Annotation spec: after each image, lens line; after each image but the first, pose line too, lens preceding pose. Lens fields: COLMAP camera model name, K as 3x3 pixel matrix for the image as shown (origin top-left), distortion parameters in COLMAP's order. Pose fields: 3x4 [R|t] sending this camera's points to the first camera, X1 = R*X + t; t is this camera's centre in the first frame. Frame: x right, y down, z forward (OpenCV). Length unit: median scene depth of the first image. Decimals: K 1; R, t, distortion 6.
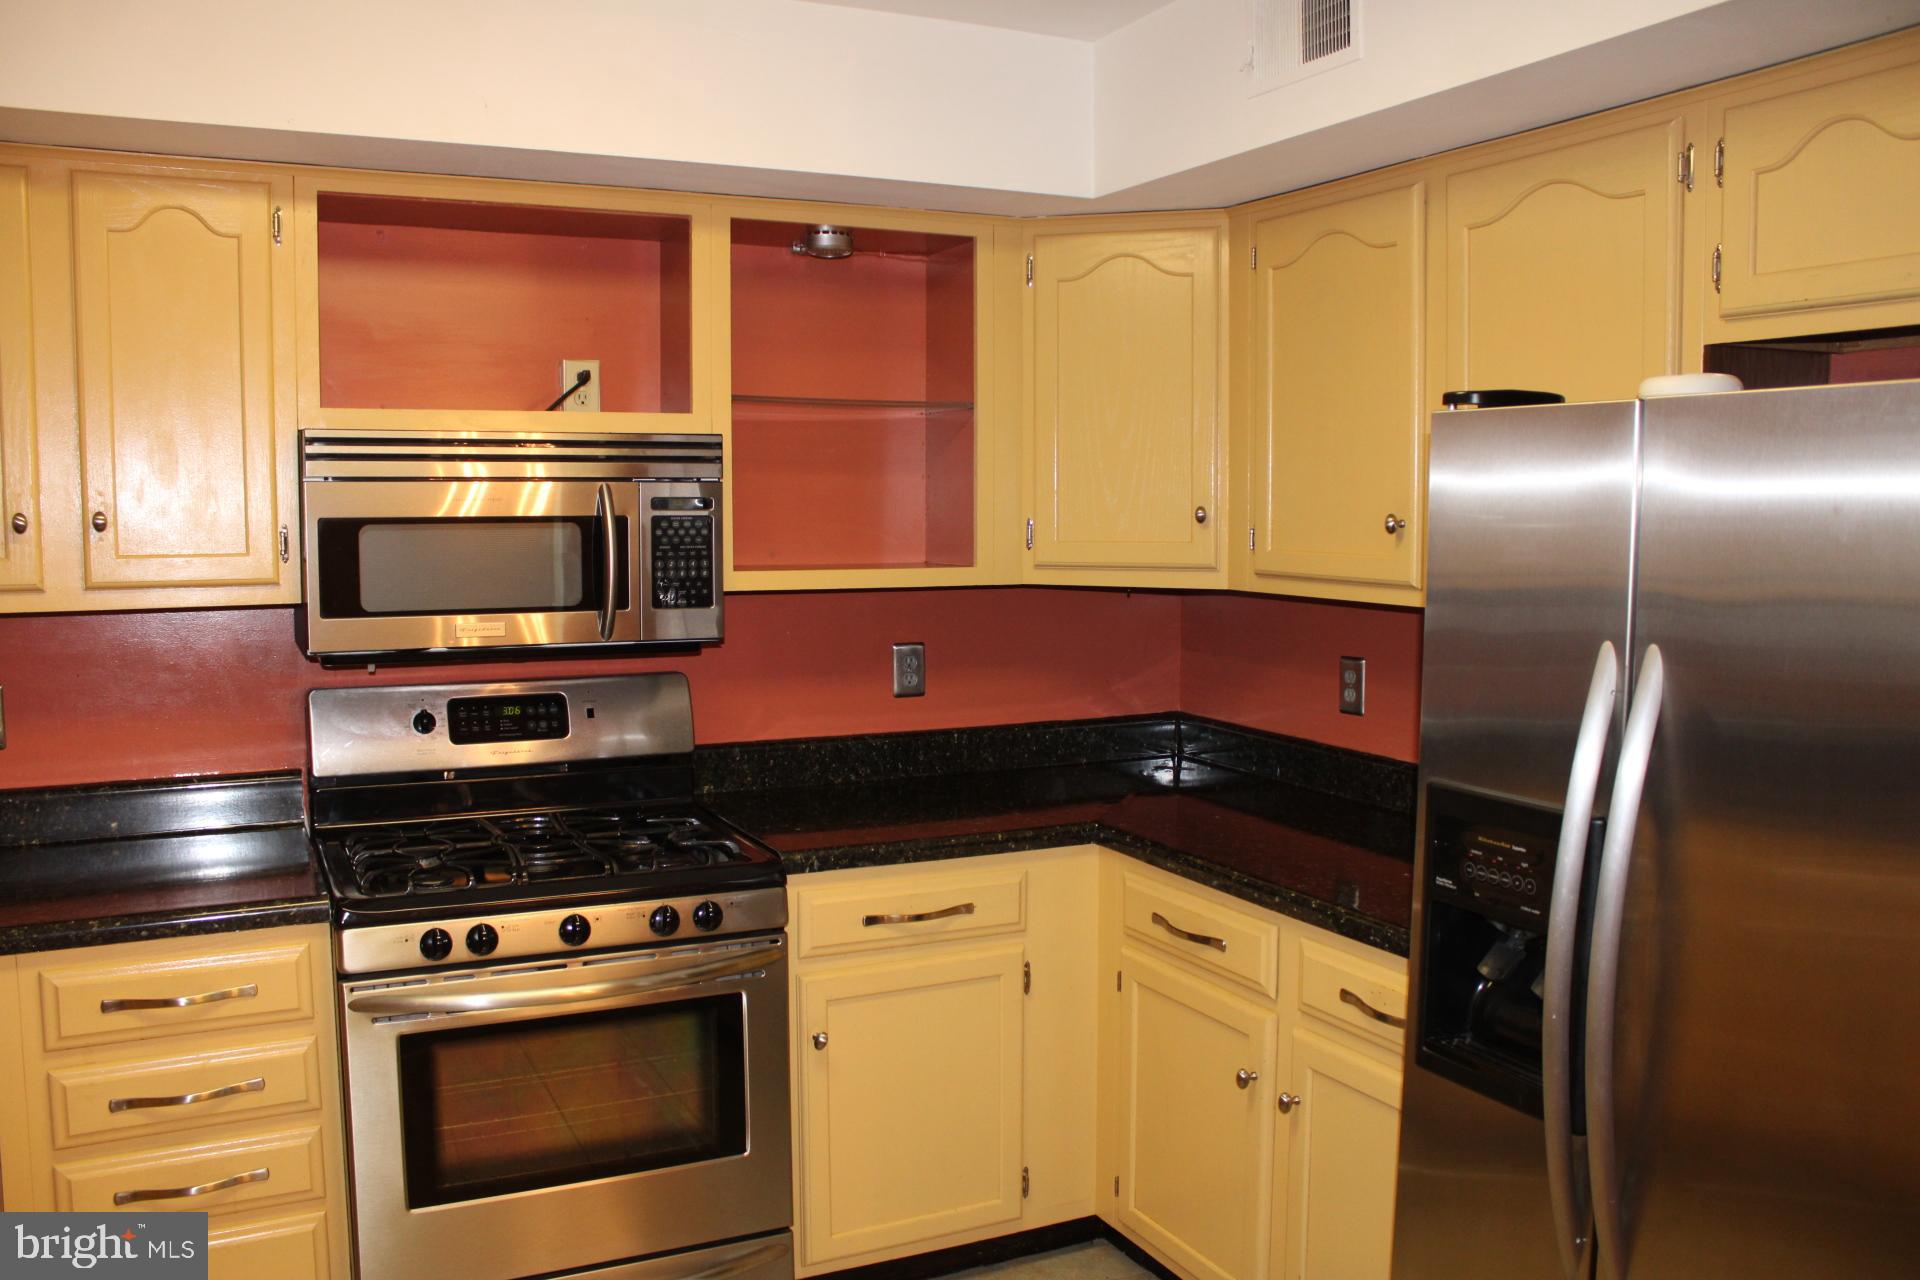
lens RADIAL K [[1584.2, 0, 982.9], [0, 1584.2, 638.9], [0, 0, 1]] dist [-0.162432, 0.134945]
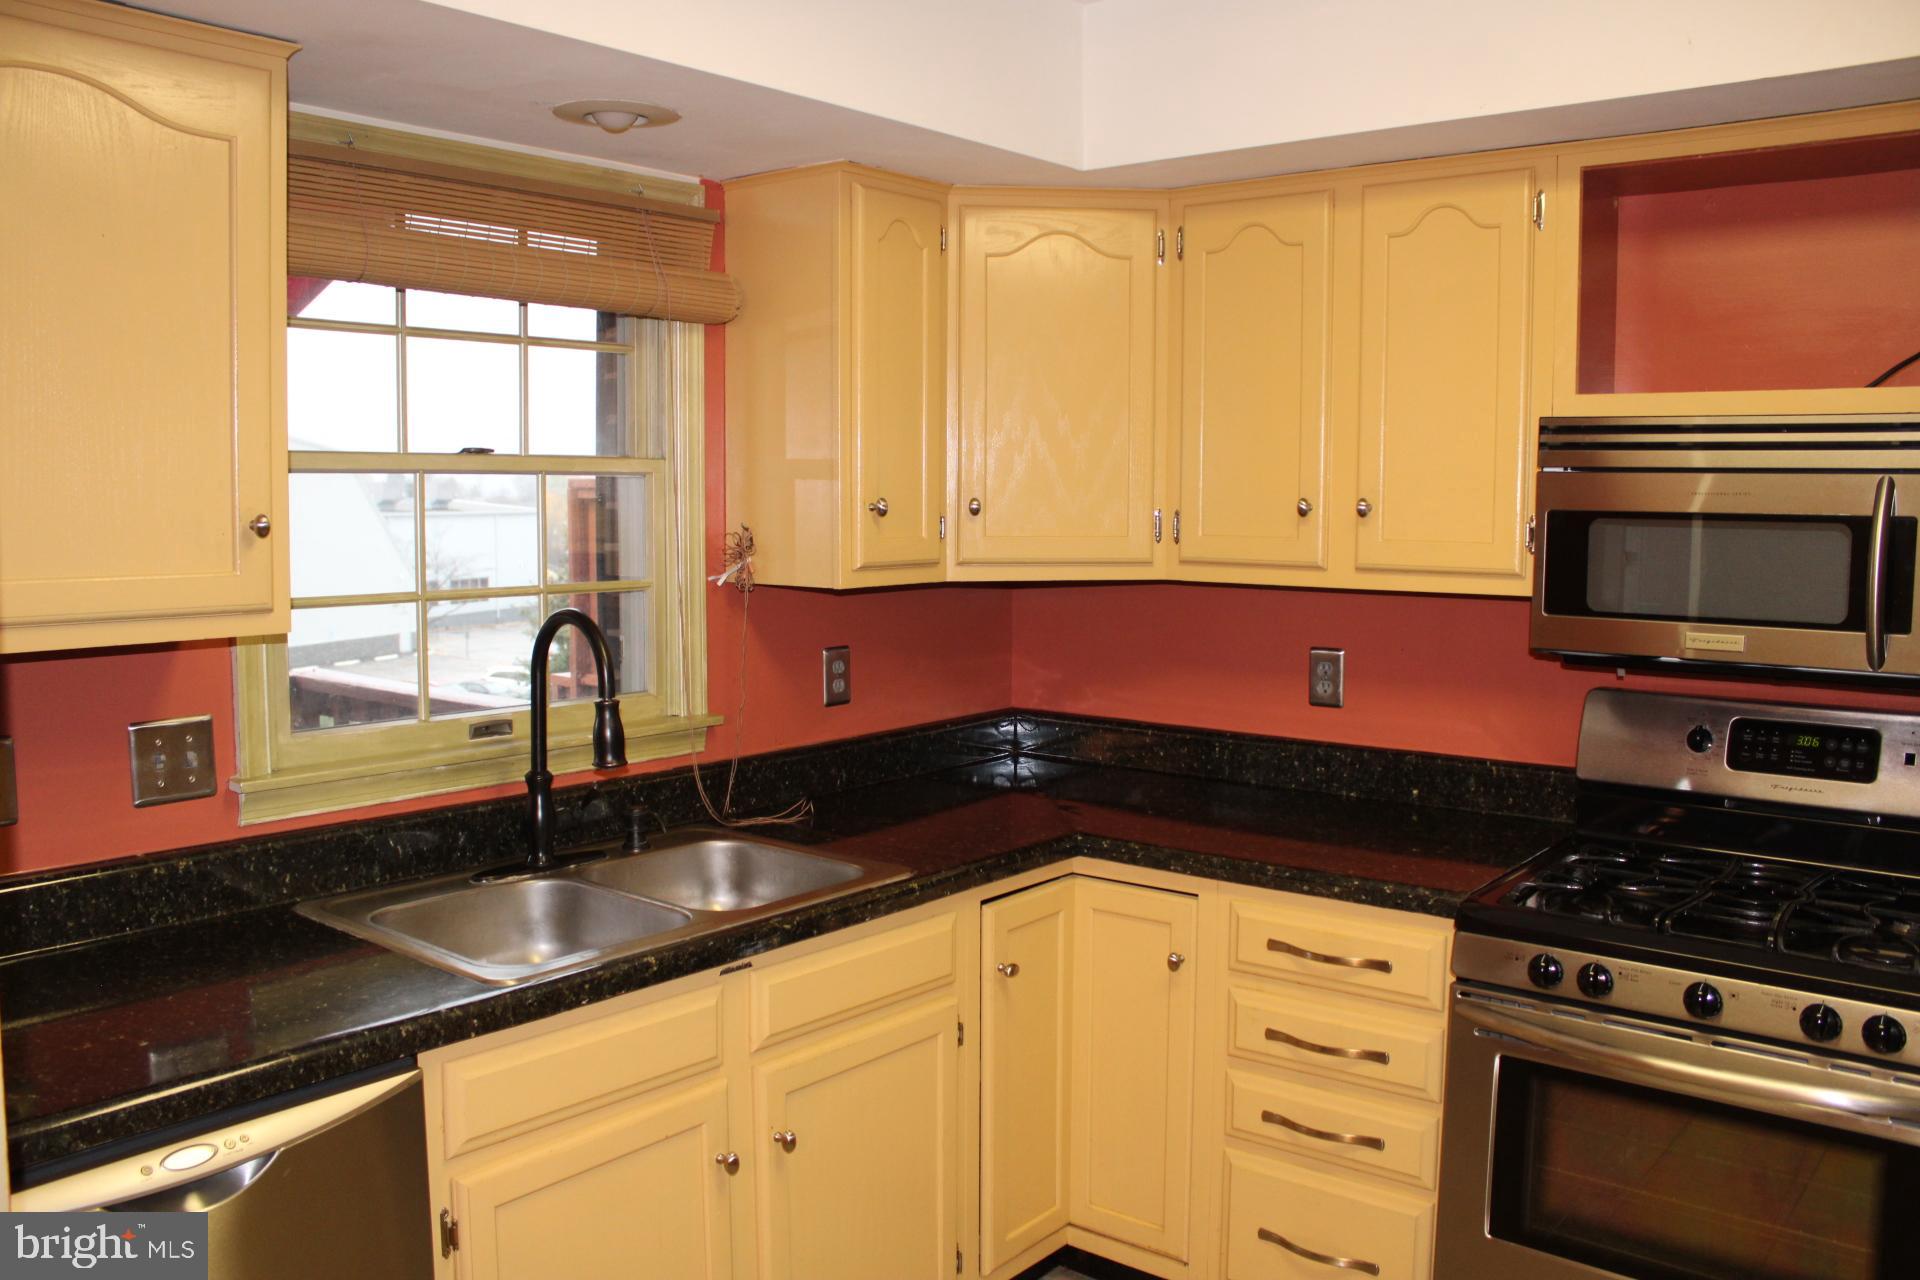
lens RADIAL K [[1584.2, 0, 953.7], [0, 1584.2, 636.7], [0, 0, 1]] dist [-0.162432, 0.134945]
pose [[0.408413, 0.087449, -0.908599, 0.276851], [-0.080419, 0.994977, 0.059614, -0.024879], [0.909248, 0.048722, 0.413394, 0.241840]]
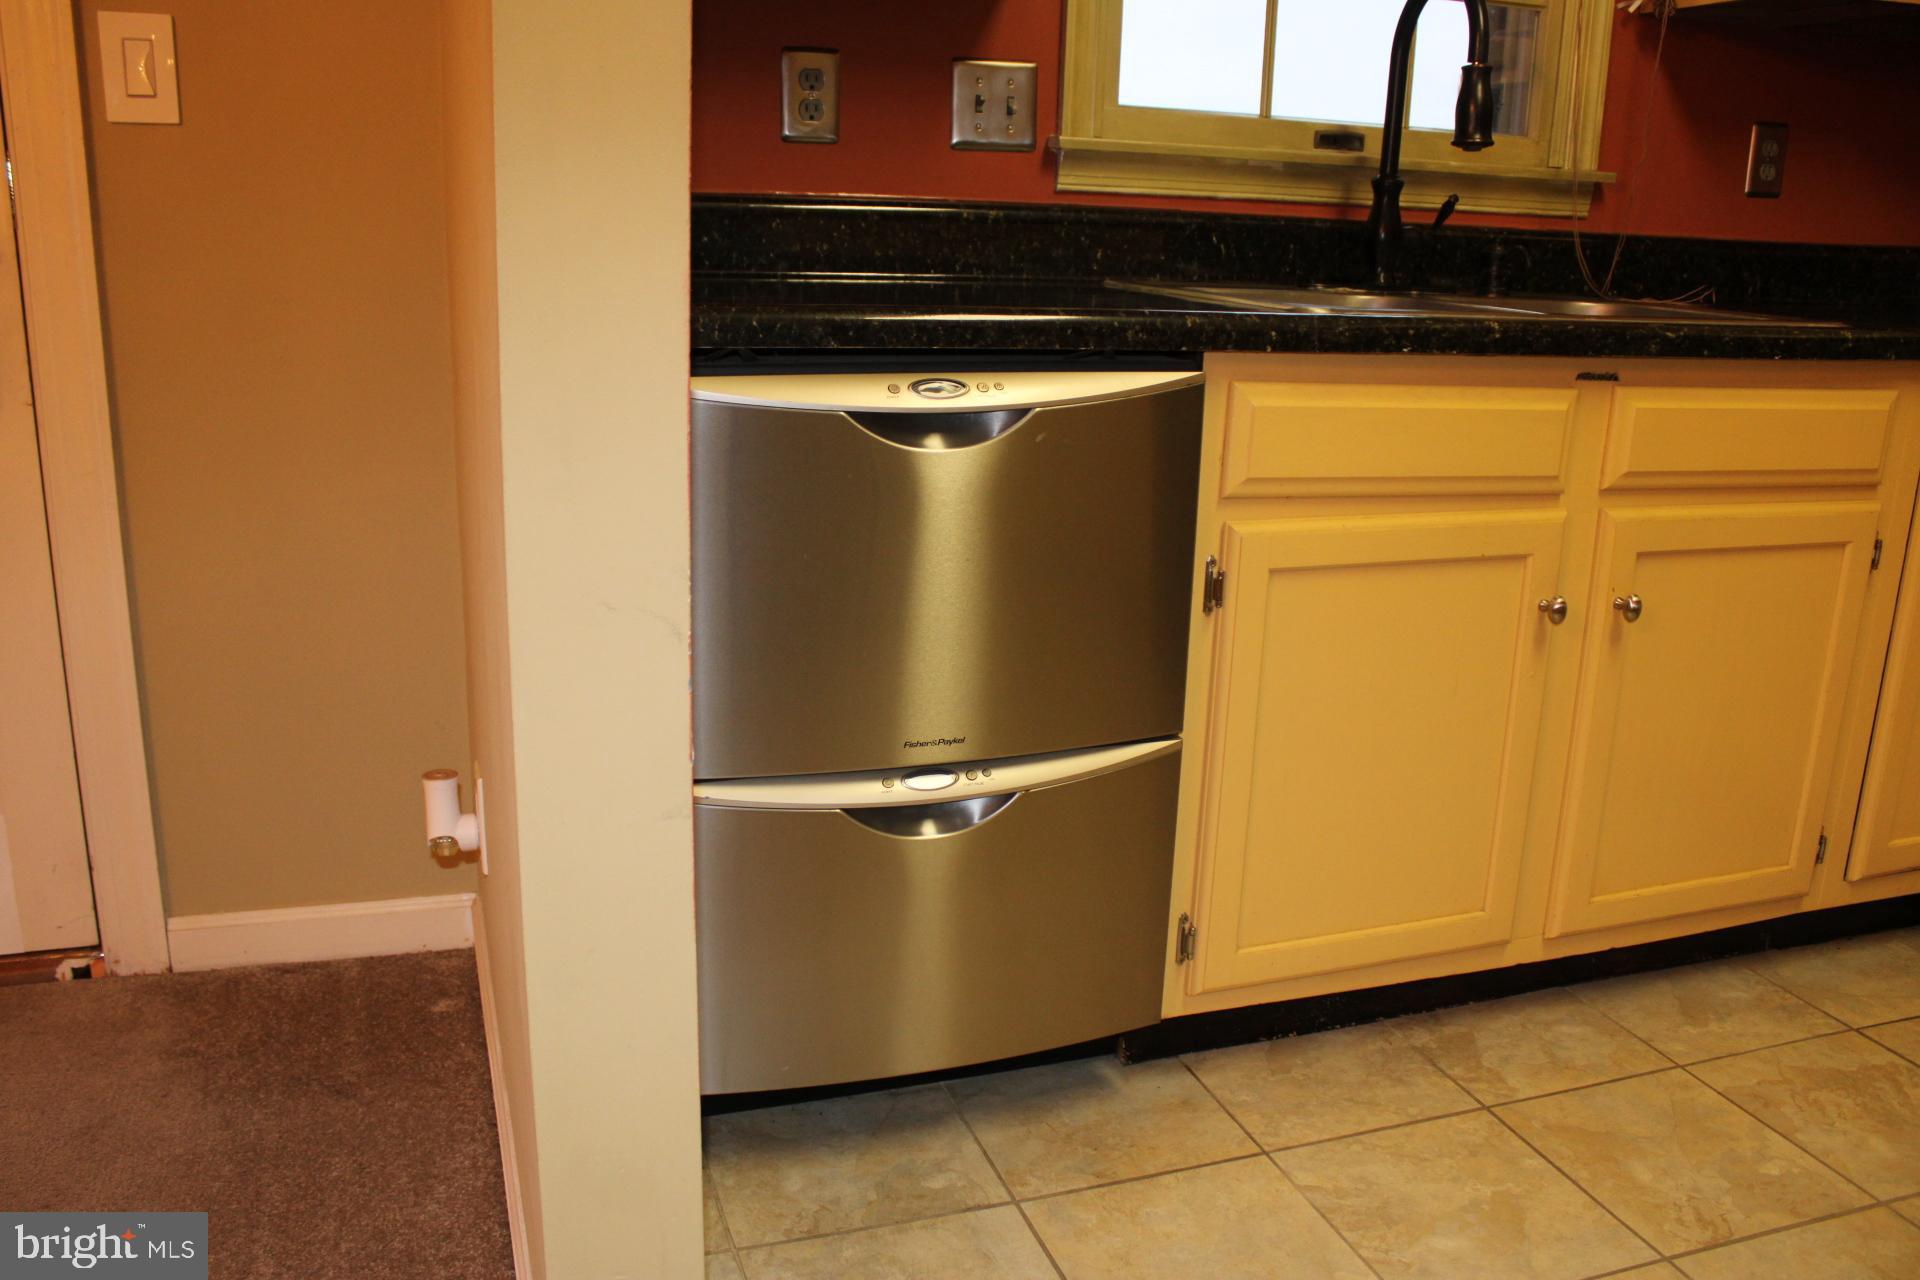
lens RADIAL K [[1584.2, 0, 939.3], [0, 1584.2, 641.3], [0, 0, 1]] dist [-0.162432, 0.134945]
pose [[-0.135438, 0.256727, -0.956947, 0.193315], [-0.109776, 0.956012, 0.272013, 0.161314], [0.984686, 0.141891, -0.101298, 0.291841]]
